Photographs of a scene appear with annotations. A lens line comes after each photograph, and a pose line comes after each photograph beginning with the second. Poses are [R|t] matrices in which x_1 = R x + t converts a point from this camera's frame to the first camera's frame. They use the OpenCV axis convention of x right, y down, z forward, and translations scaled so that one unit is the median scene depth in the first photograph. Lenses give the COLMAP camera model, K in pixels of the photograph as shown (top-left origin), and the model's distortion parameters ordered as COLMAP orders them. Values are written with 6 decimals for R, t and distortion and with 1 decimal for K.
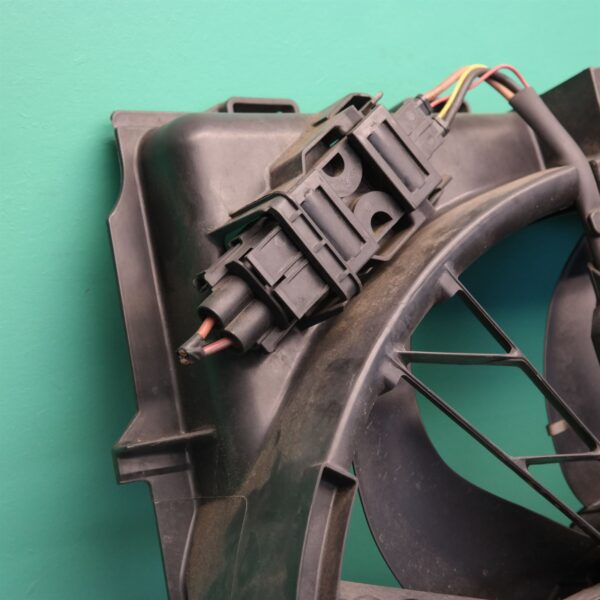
lens RADIAL K [[1374.5, 0, 300.0], [0, 1374.5, 300.0], [0, 0, 1]] dist [0.078660, 0.199705]
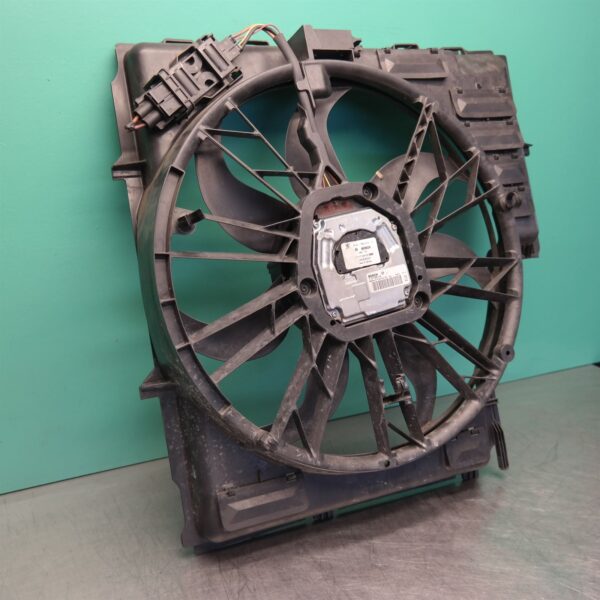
lens RADIAL K [[721.1, 0, 300.0], [0, 721.1, 300.0], [0, 0, 1]] dist [0.012175, 0.013650]
pose [[0.993474, 0.024259, -0.111448, 0.402895], [-0.007687, 0.989139, 0.146785, 0.153485], [0.113799, -0.144970, 0.982870, -0.424127]]
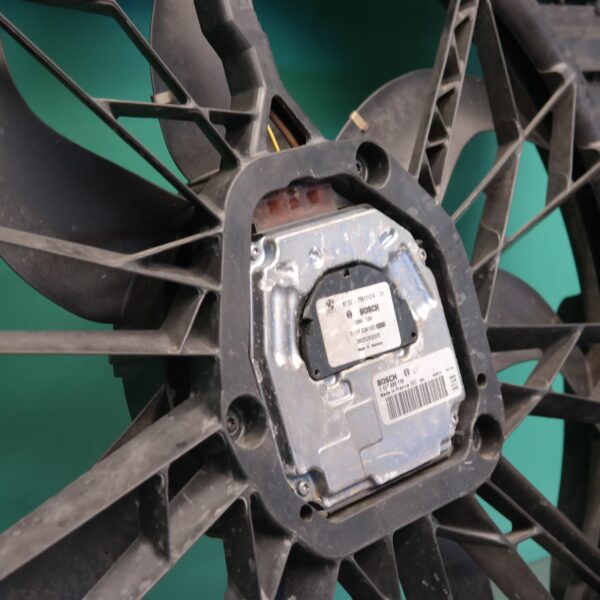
lens RADIAL K [[1374.5, 0, 300.0], [0, 1374.5, 300.0], [0, 0, 1]] dist [0.078660, 0.199705]
pose [[0.983326, 0.020121, 0.180733, 0.119681], [-0.040597, 0.993067, 0.110320, 0.137656], [-0.177260, -0.115818, 0.977325, -0.007262]]
